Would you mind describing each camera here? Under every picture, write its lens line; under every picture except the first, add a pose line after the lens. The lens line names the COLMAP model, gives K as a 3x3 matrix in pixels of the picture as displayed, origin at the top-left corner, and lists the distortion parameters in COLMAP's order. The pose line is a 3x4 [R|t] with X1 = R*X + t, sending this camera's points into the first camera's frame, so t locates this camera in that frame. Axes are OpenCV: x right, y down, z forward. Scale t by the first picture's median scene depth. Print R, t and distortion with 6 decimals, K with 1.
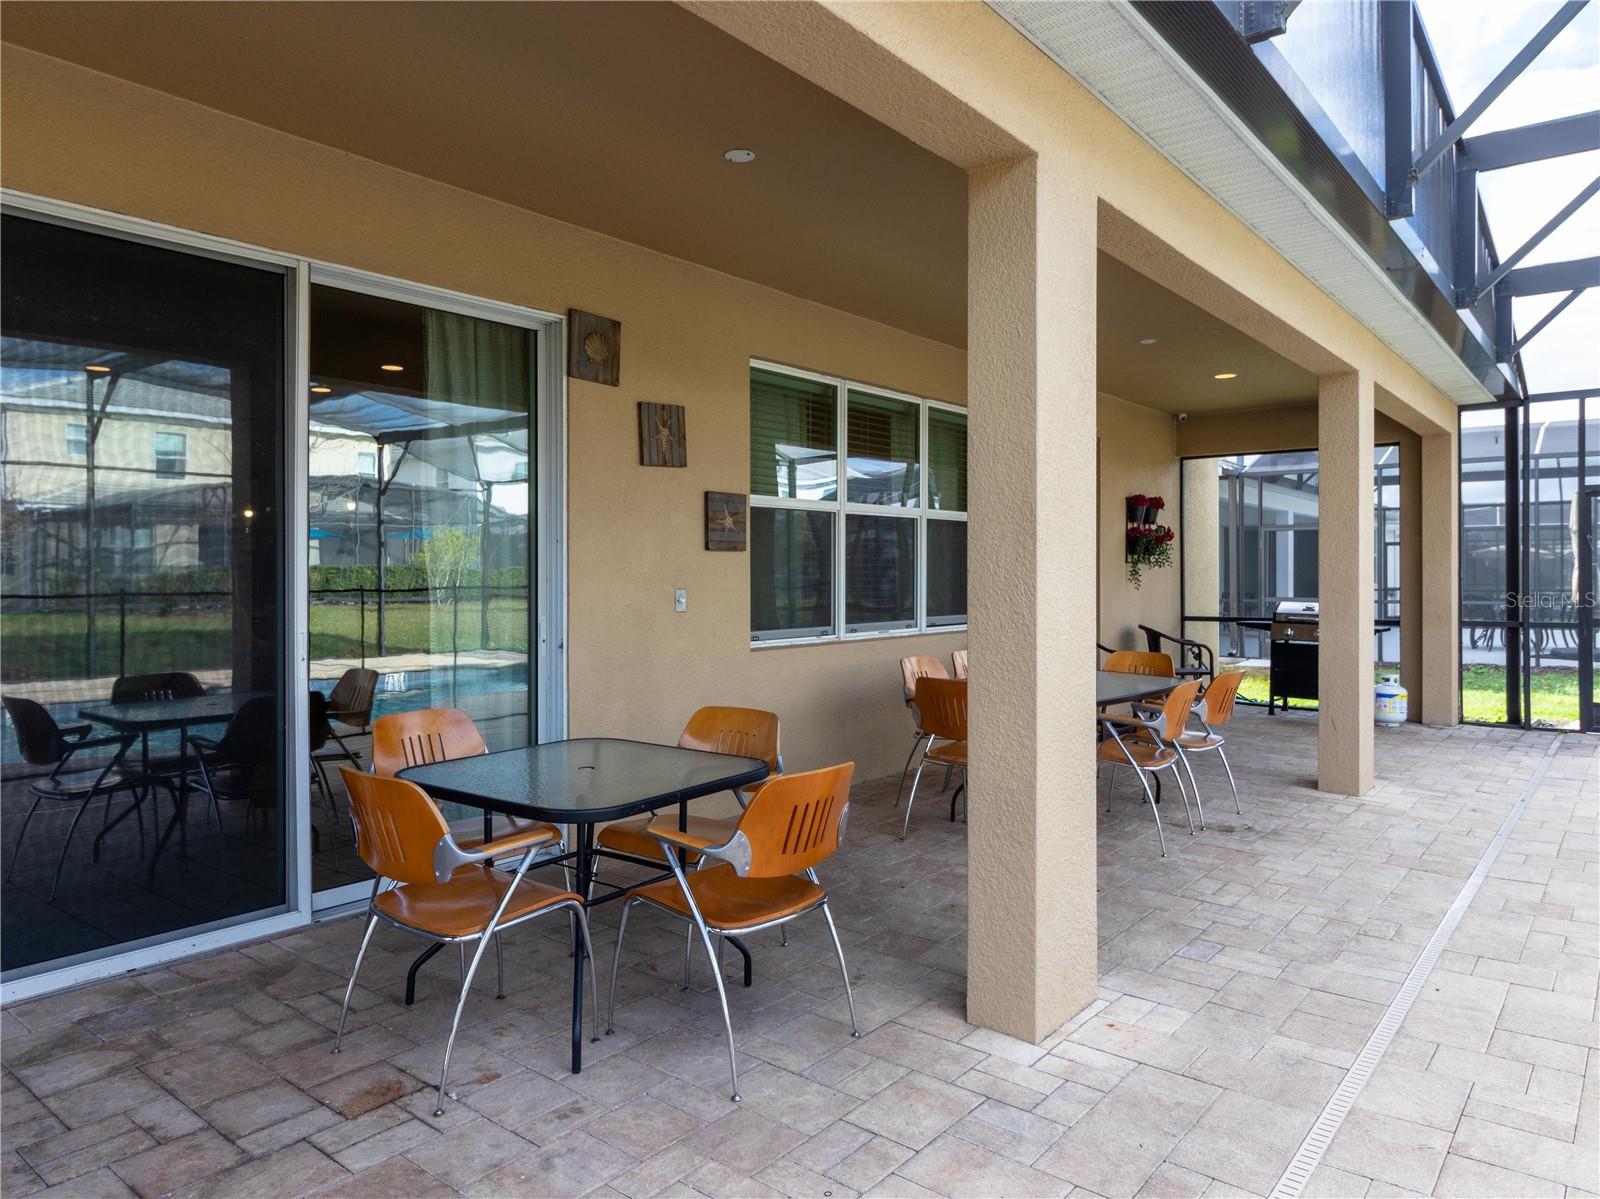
lens RADIAL K [[1059.7, 0, 796.4], [0, 1059.7, 596.4], [0, 0, 1]] dist [0.003158, 0.056157]
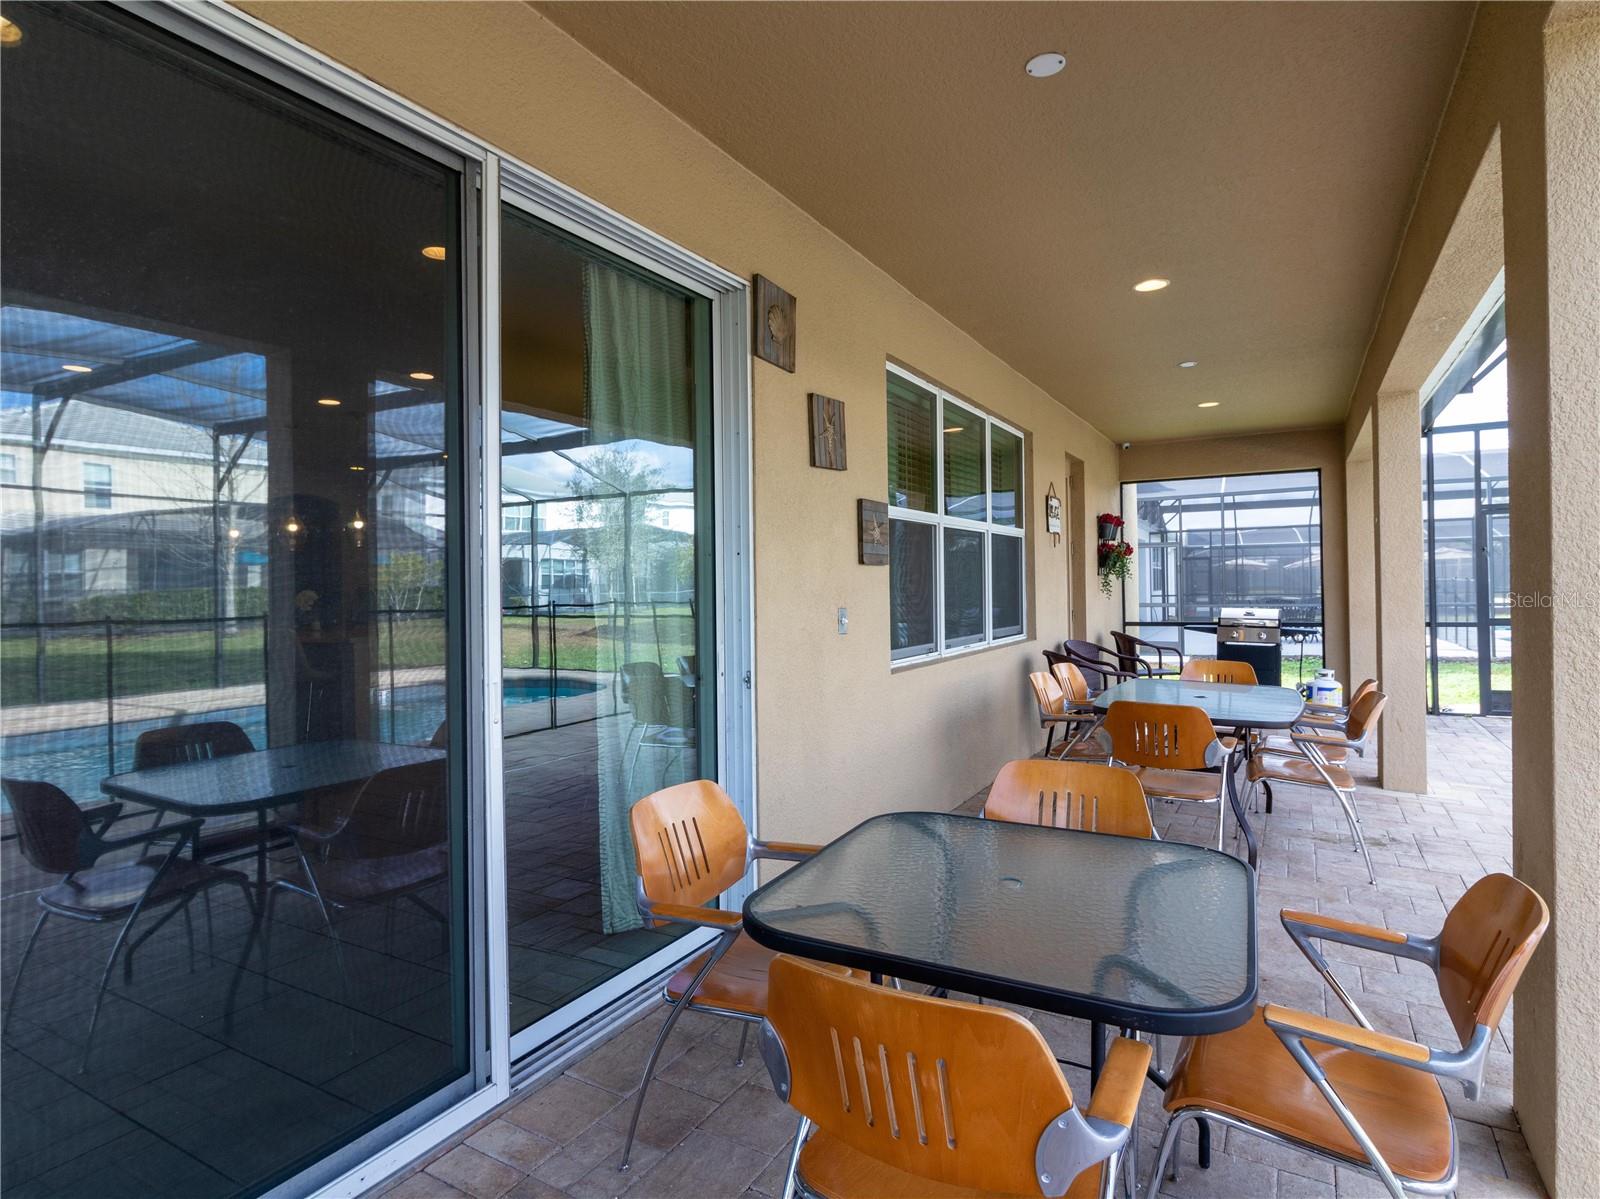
lens RADIAL K [[858.5, 0, 800.0], [0, 858.5, 599.5], [0, 0, 1]] dist [0.024426, 0.000832]
pose [[0.988586, -0.014582, 0.149949, -0.232896], [0.015776, 0.999853, -0.006775, -0.009010], [-0.149829, 0.009064, 0.988670, 0.271701]]
